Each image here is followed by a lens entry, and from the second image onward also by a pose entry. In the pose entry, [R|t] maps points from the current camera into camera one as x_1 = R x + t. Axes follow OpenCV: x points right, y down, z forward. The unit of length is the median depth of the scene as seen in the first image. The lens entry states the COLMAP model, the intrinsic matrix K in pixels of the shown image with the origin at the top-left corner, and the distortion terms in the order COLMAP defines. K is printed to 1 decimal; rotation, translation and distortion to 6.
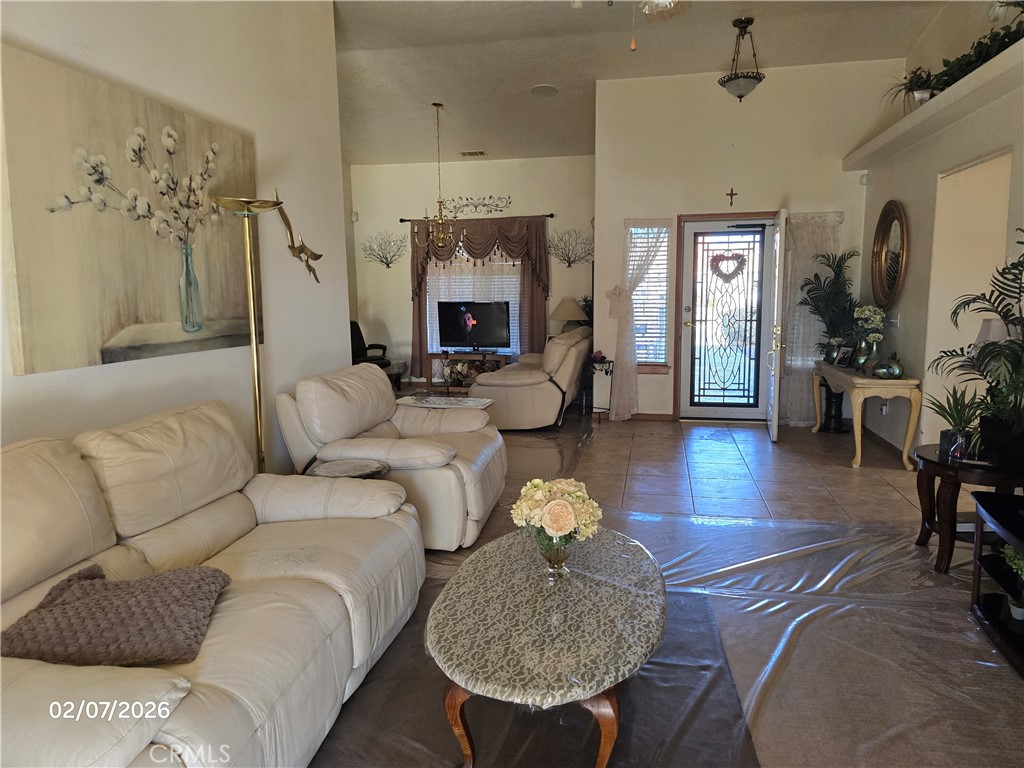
lens RADIAL K [[671.5, 0, 516.5], [0, 671.5, 383.0], [0, 0, 1]] dist [0.038402, -0.001475]
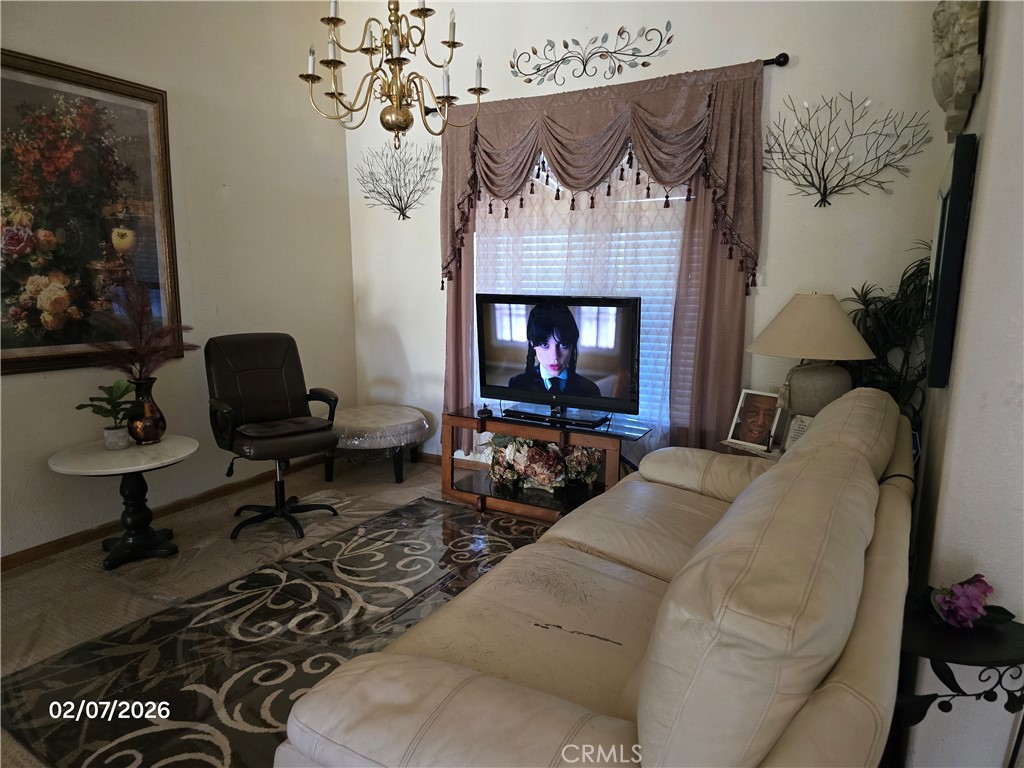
lens RADIAL K [[671.5, 0, 508.0], [0, 671.5, 394.5], [0, 0, 1]] dist [0.038402, -0.001475]
pose [[0.936059, 0.072867, -0.344215, 0.052915], [-0.054032, 0.996485, 0.064010, -0.083945], [0.347670, -0.041319, 0.936706, 0.590802]]
